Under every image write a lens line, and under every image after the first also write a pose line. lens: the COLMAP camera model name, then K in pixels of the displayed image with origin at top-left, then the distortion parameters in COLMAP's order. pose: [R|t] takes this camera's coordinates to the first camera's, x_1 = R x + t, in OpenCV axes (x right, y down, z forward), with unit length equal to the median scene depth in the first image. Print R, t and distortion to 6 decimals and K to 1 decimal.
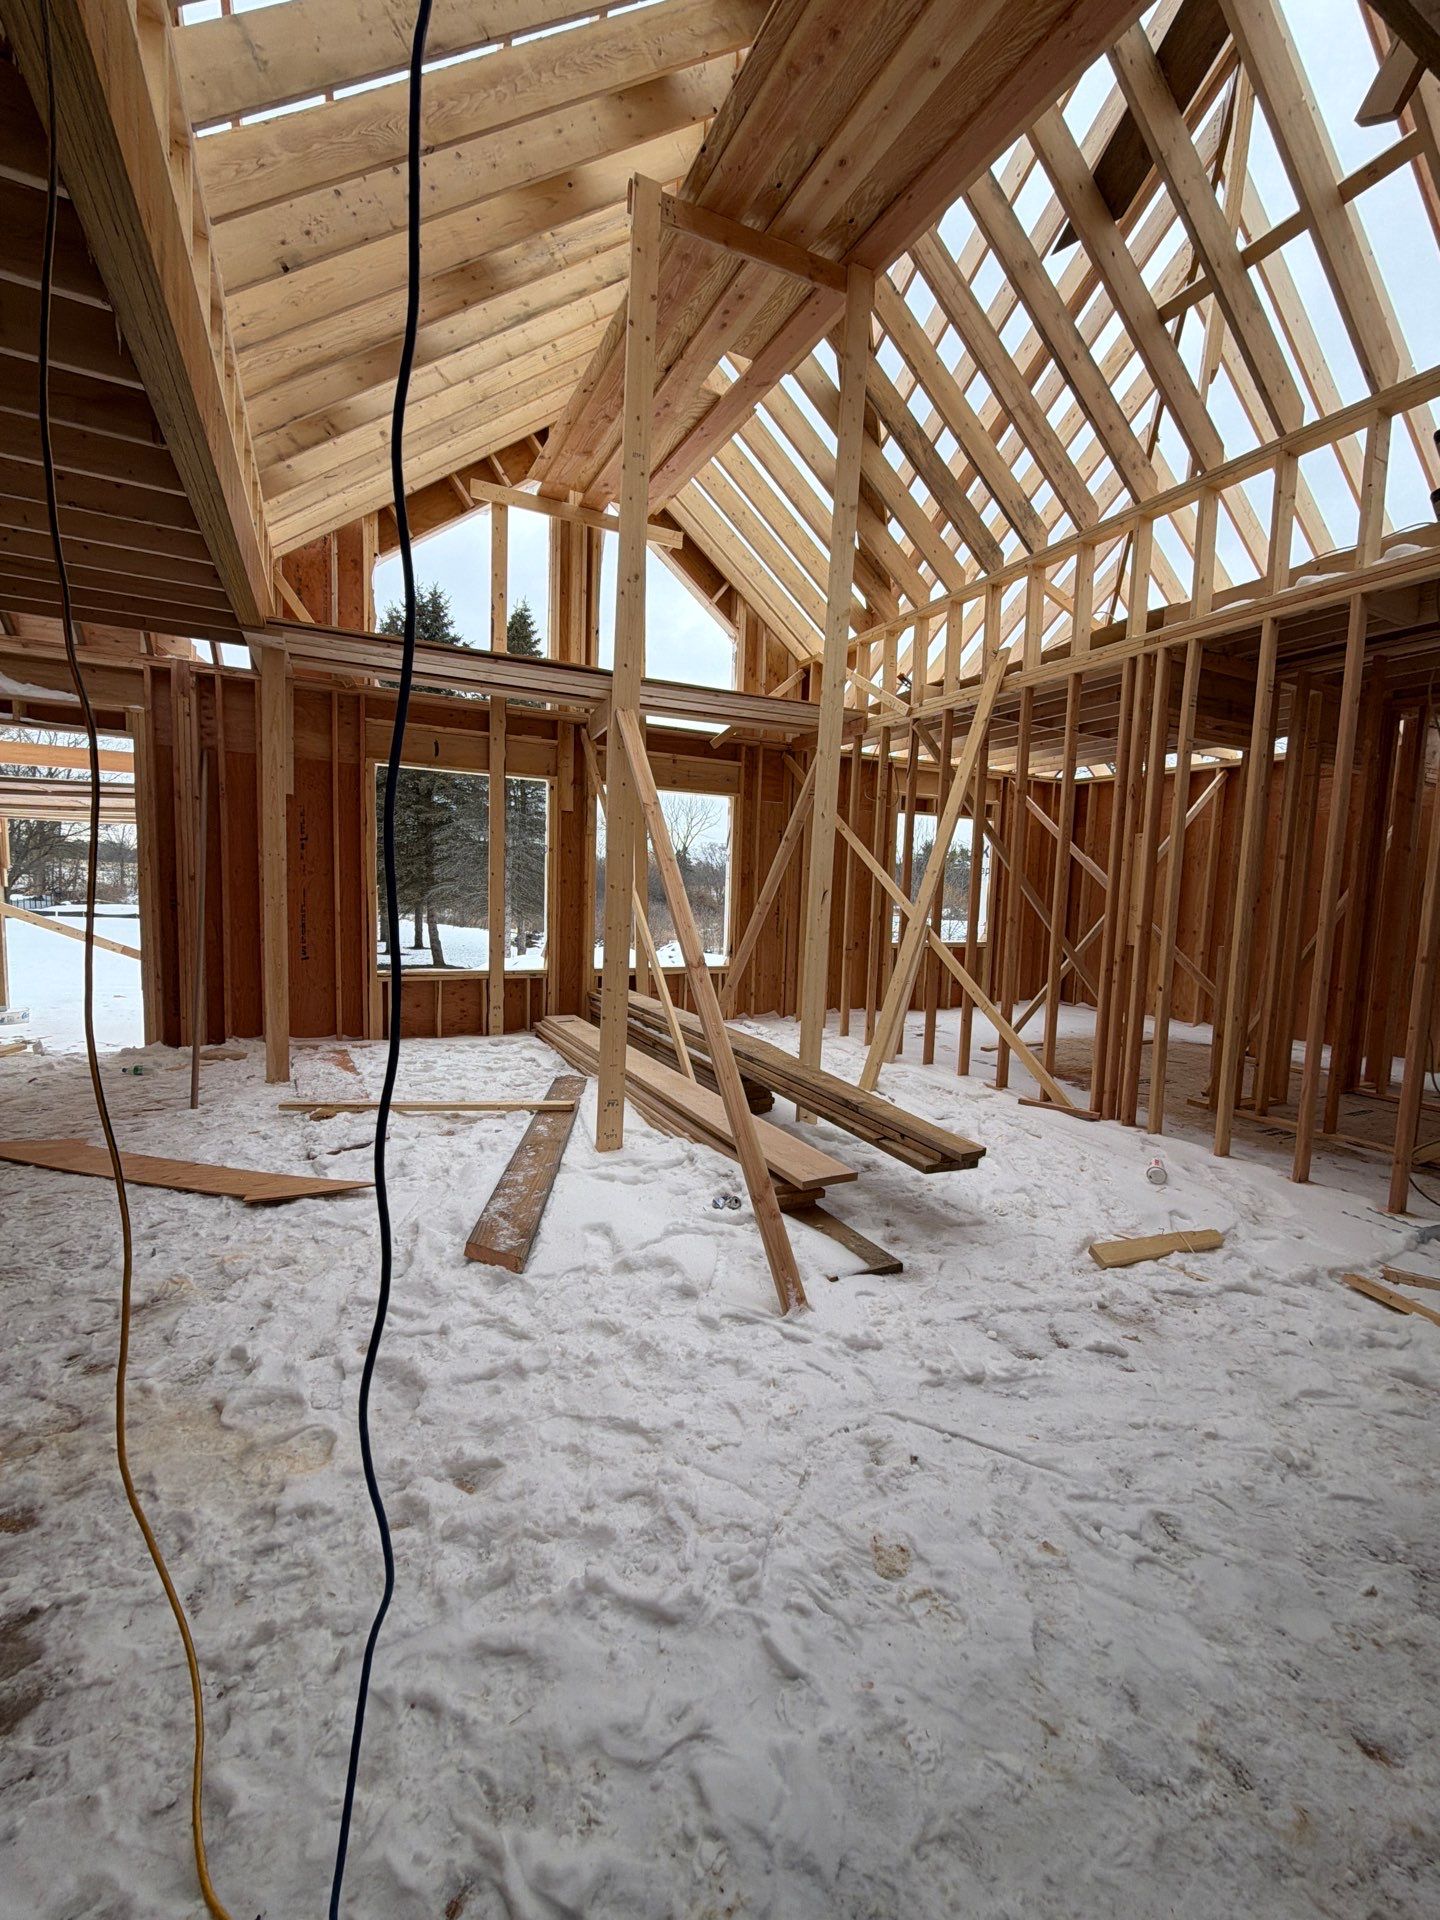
lens RADIAL K [[765.0, 0, 711.7], [0, 765.0, 957.3], [0, 0, 1]] dist [0.000210, -0.000385]
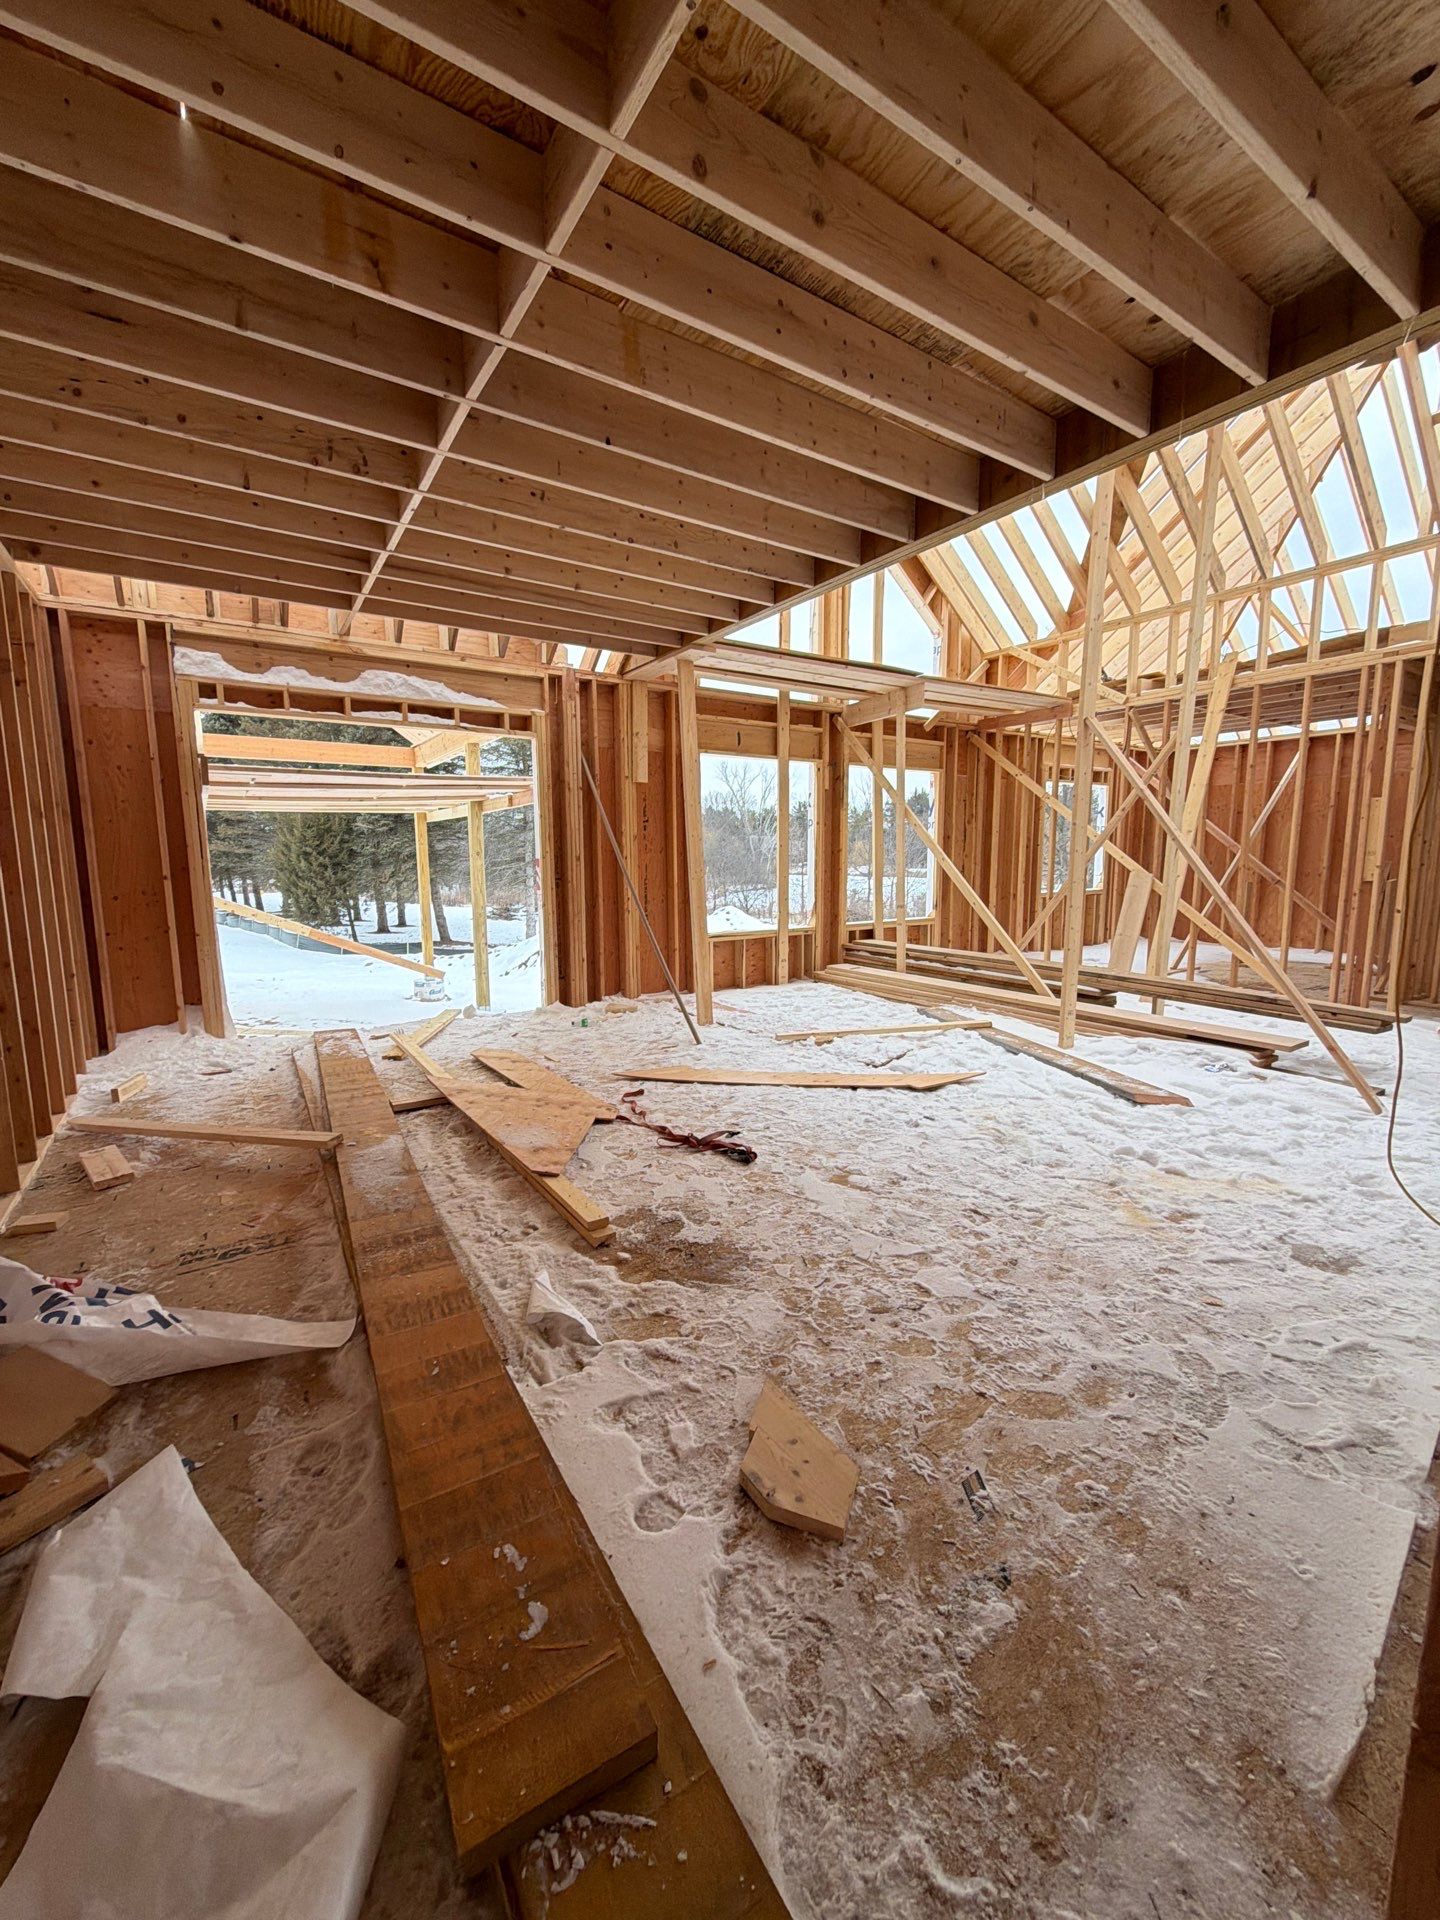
lens RADIAL K [[765.0, 0, 714.8], [0, 765.0, 963.0], [0, 0, 1]] dist [0.000210, -0.000385]
pose [[0.991980, -0.054262, 0.114157, -0.596879], [0.048207, 0.997314, 0.055151, -0.000942], [-0.116843, -0.049205, 0.991931, -0.170558]]
